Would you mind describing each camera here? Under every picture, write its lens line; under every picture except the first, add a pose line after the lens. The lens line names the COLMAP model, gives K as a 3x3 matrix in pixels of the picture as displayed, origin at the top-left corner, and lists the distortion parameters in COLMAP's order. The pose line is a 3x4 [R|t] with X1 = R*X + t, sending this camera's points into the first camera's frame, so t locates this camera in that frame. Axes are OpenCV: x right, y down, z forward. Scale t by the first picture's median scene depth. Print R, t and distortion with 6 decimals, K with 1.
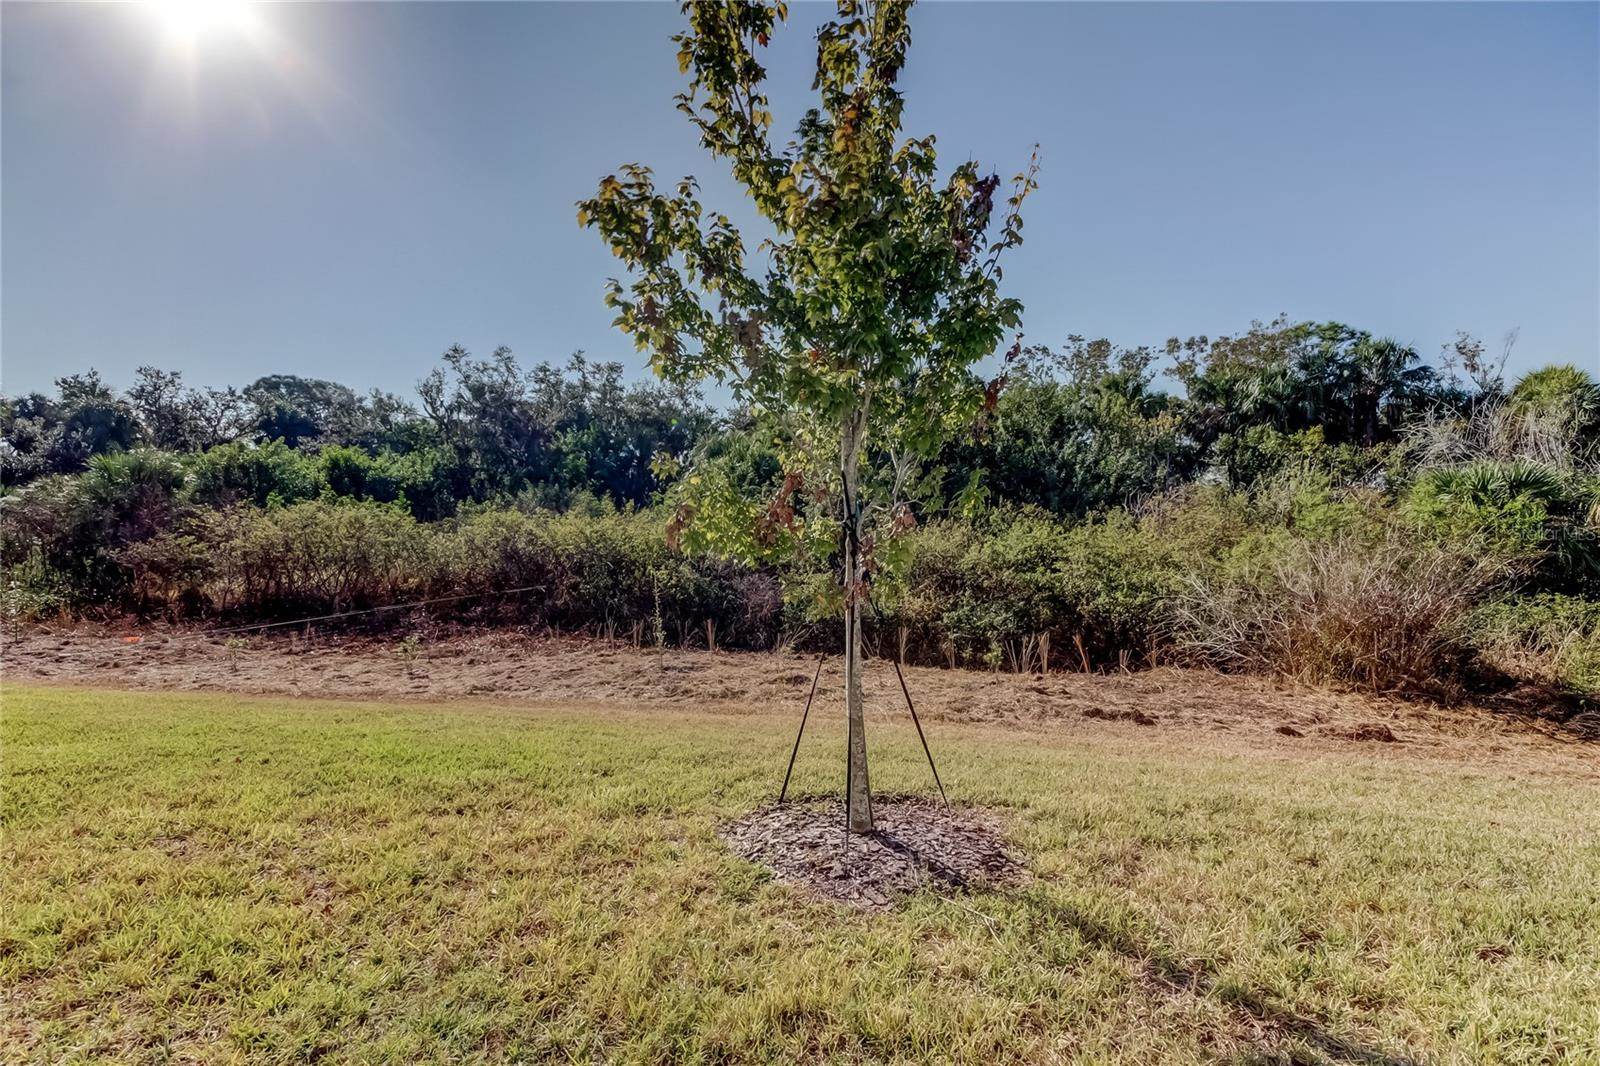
lens RADIAL K [[692.0, 0, 793.8], [0, 692.0, 535.8], [0, 0, 1]] dist [0.010512, -0.000772]
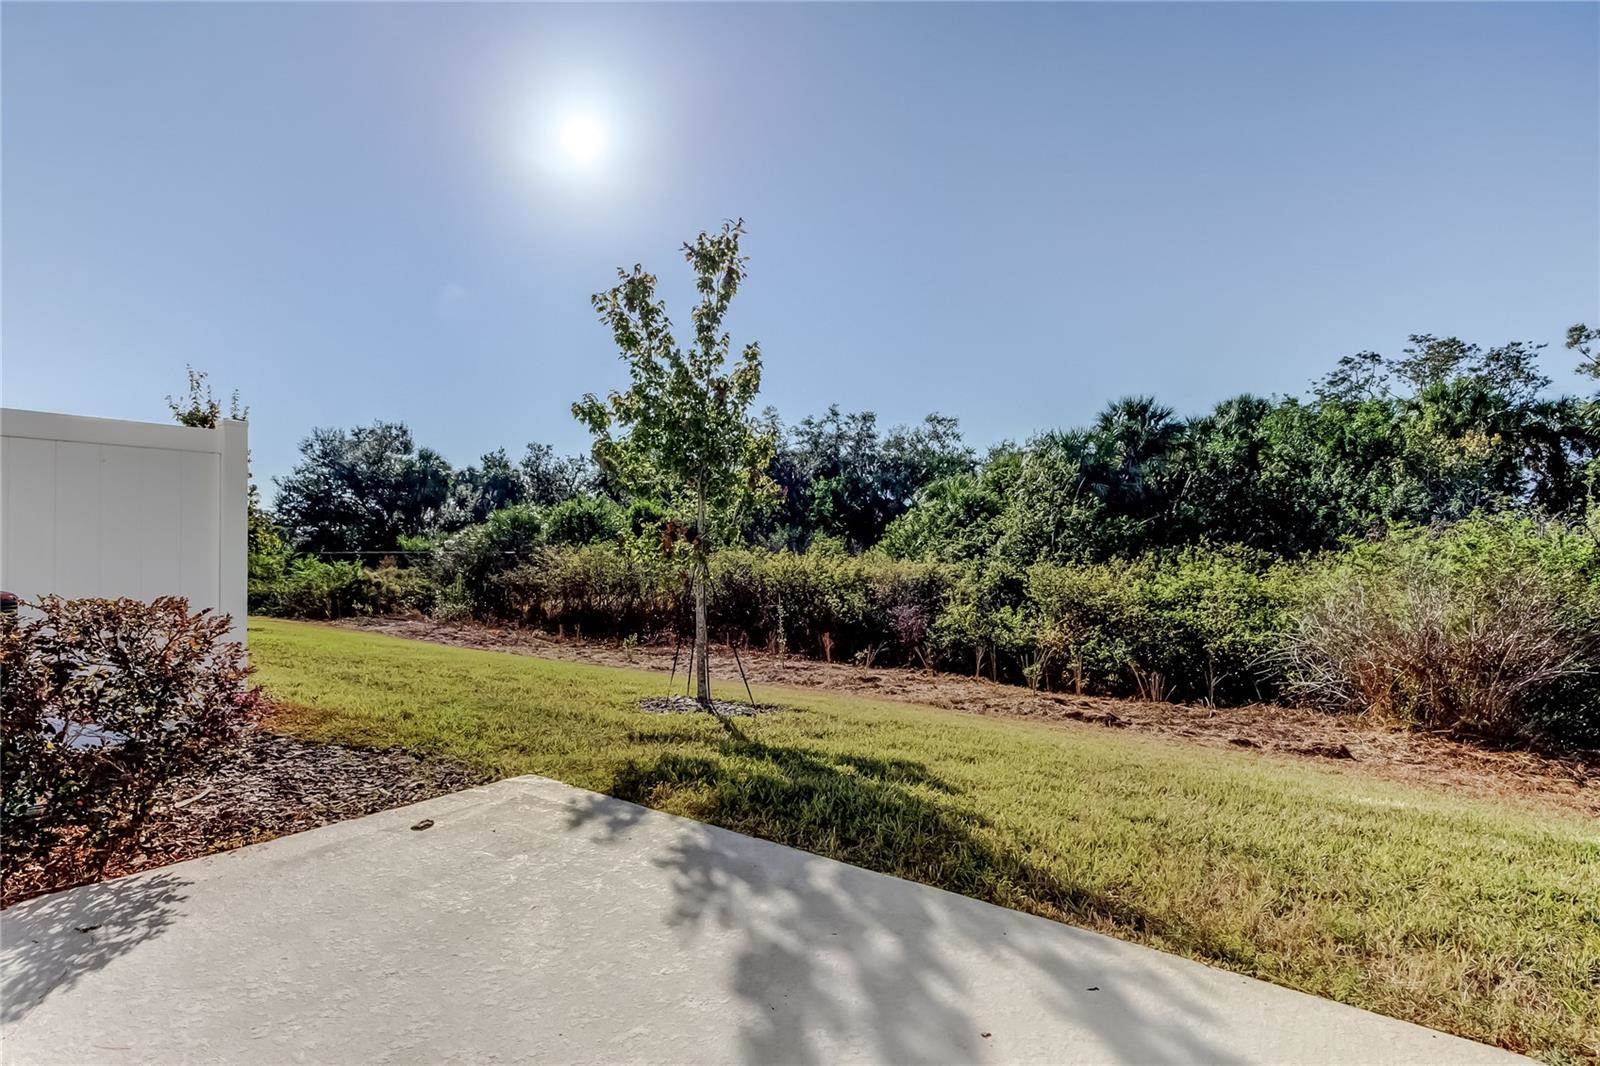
lens RADIAL K [[725.3, 0, 791.5], [0, 725.3, 550.9], [0, 0, 1]] dist [0.001103, -0.000084]
pose [[0.915476, 0.002193, -0.402367, 0.105539], [-0.018287, 0.999179, -0.036161, 0.006260], [0.401957, 0.040463, 0.914764, -0.072305]]
